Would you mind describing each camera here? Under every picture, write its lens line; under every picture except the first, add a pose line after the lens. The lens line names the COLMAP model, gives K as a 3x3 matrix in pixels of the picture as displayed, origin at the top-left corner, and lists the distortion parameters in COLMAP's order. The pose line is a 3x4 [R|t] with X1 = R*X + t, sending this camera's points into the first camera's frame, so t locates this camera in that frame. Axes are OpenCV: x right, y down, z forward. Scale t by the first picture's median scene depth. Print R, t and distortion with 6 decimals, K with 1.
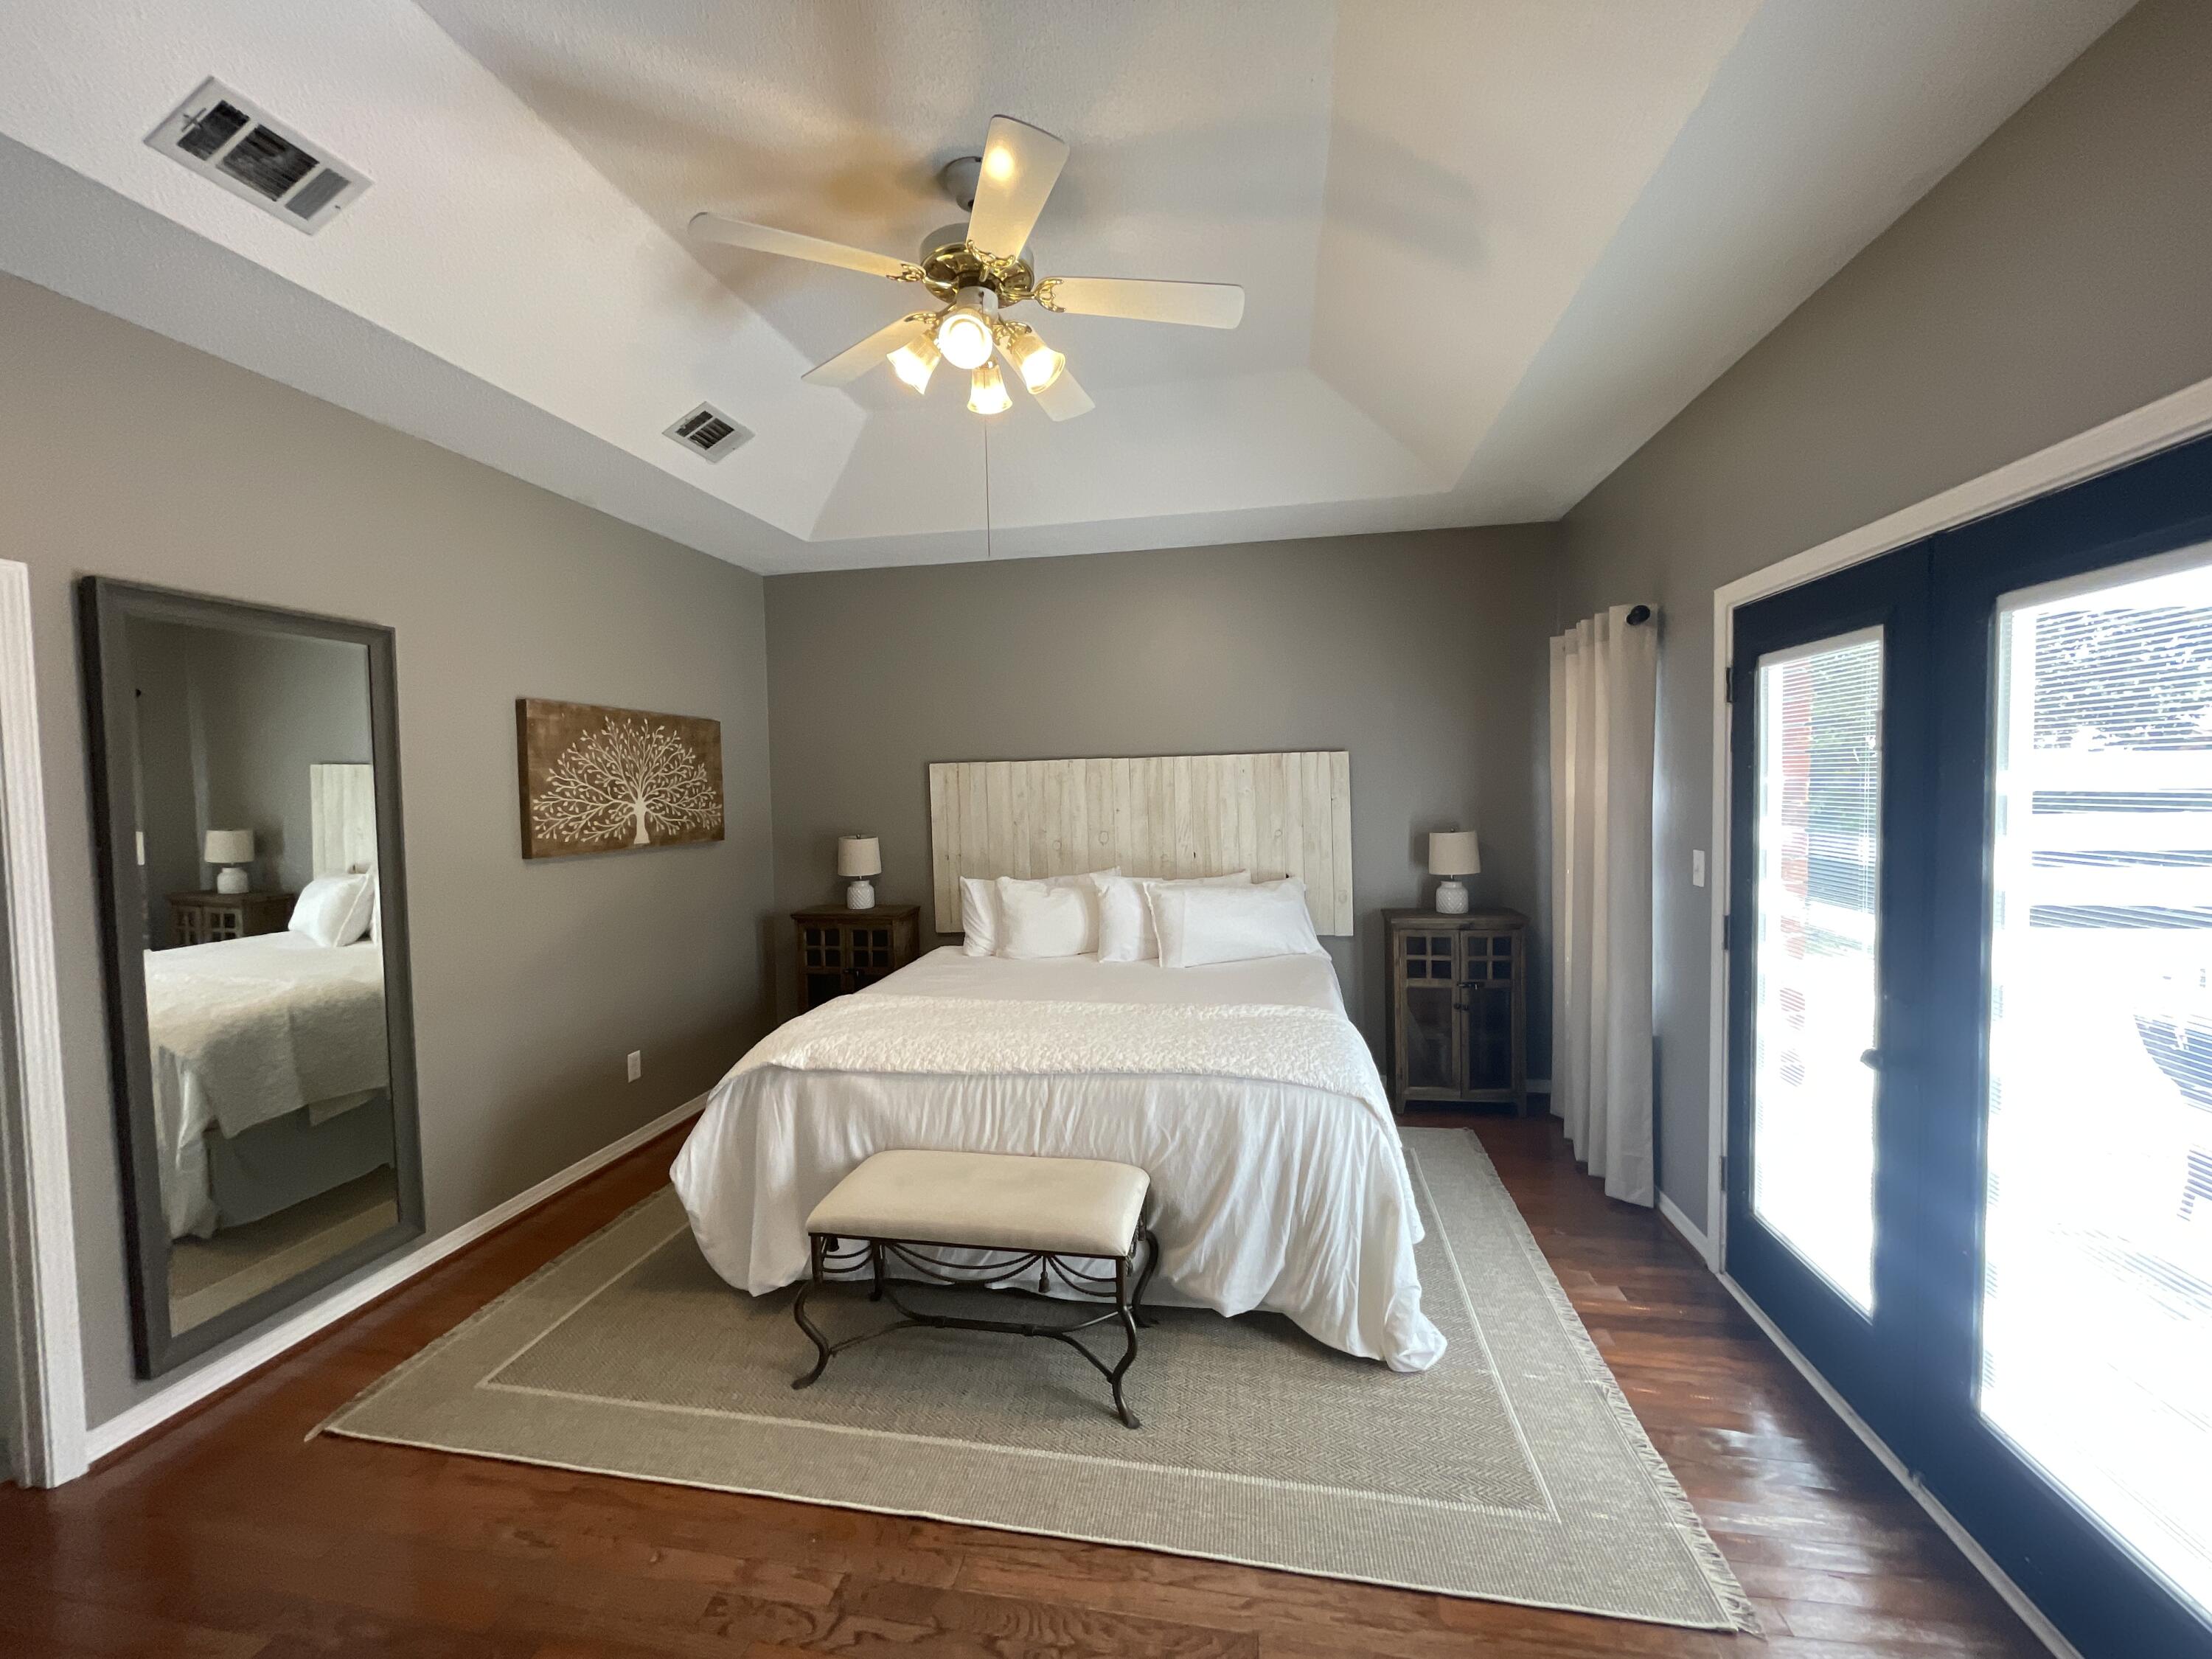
lens RADIAL K [[892.5, 0, 1109.2], [0, 892.5, 829.7], [0, 0, 1]] dist [-0.003292, 0.001973]
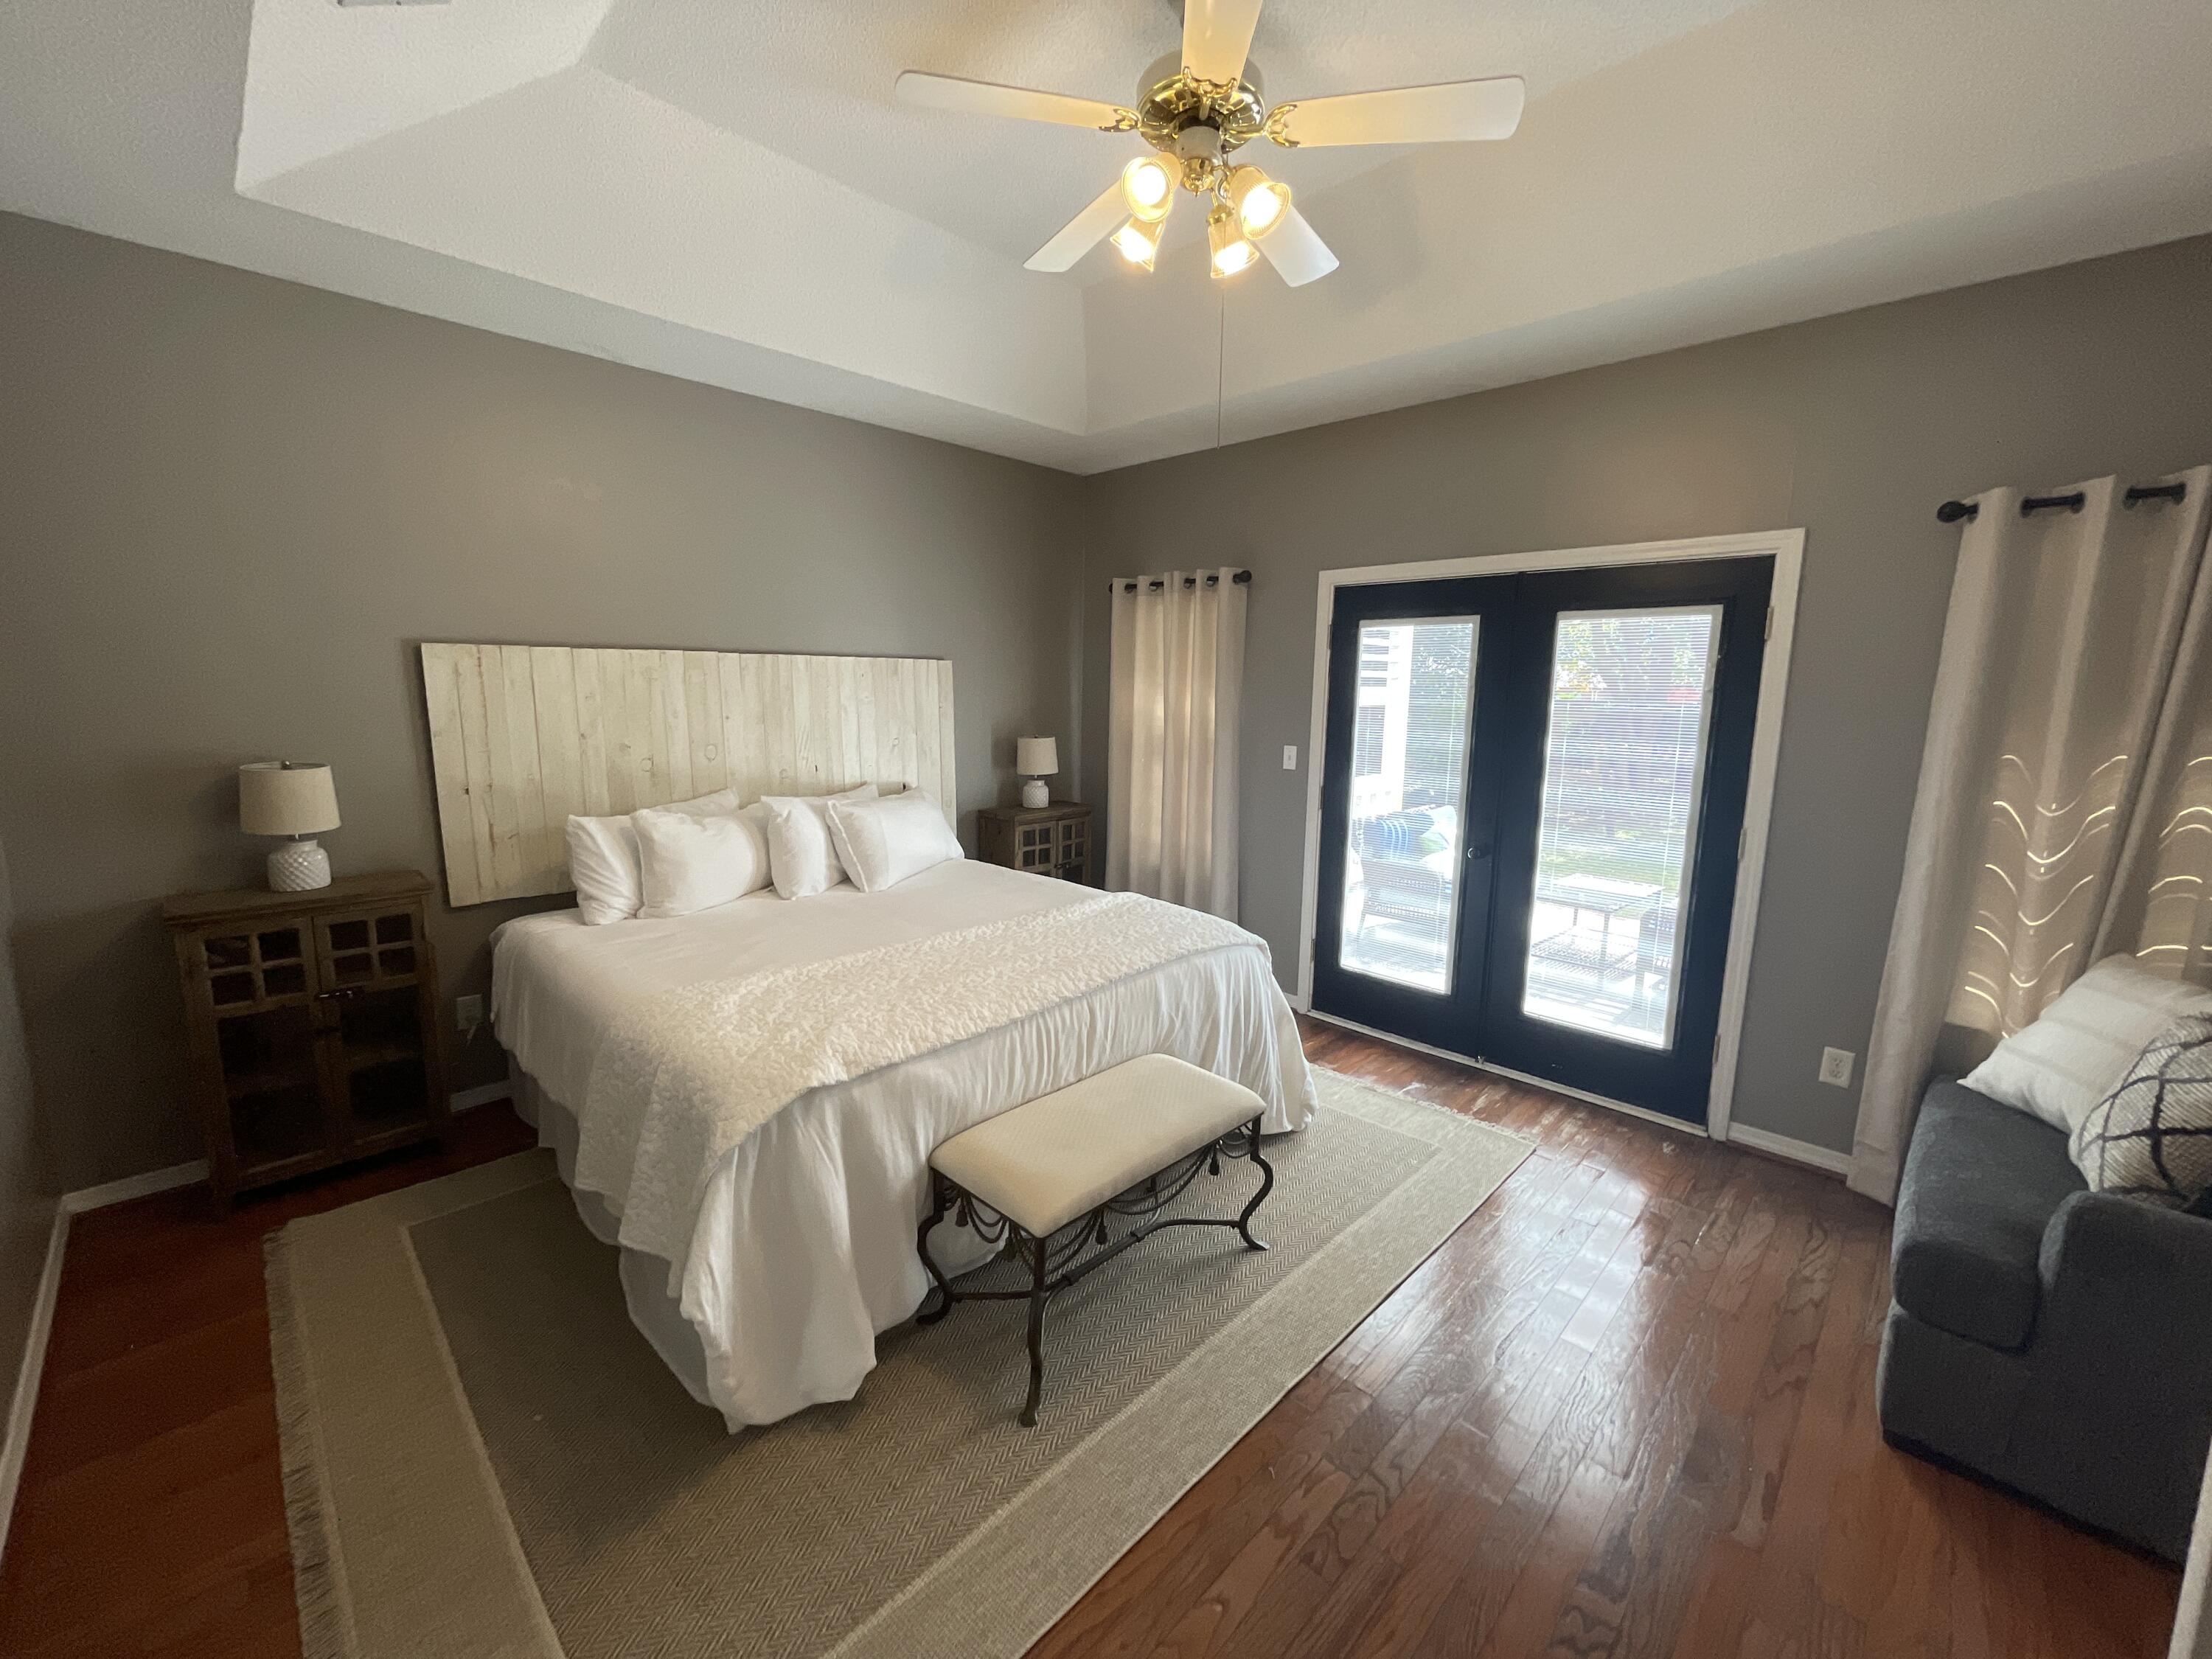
lens RADIAL K [[892.5, 0, 1114.5], [0, 892.5, 825.2], [0, 0, 1]] dist [-0.003292, 0.001973]
pose [[0.555119, -0.097960, 0.825982, -0.521058], [0.016733, 0.994155, 0.106660, -0.005822], [-0.831602, -0.045388, 0.553514, 0.282338]]
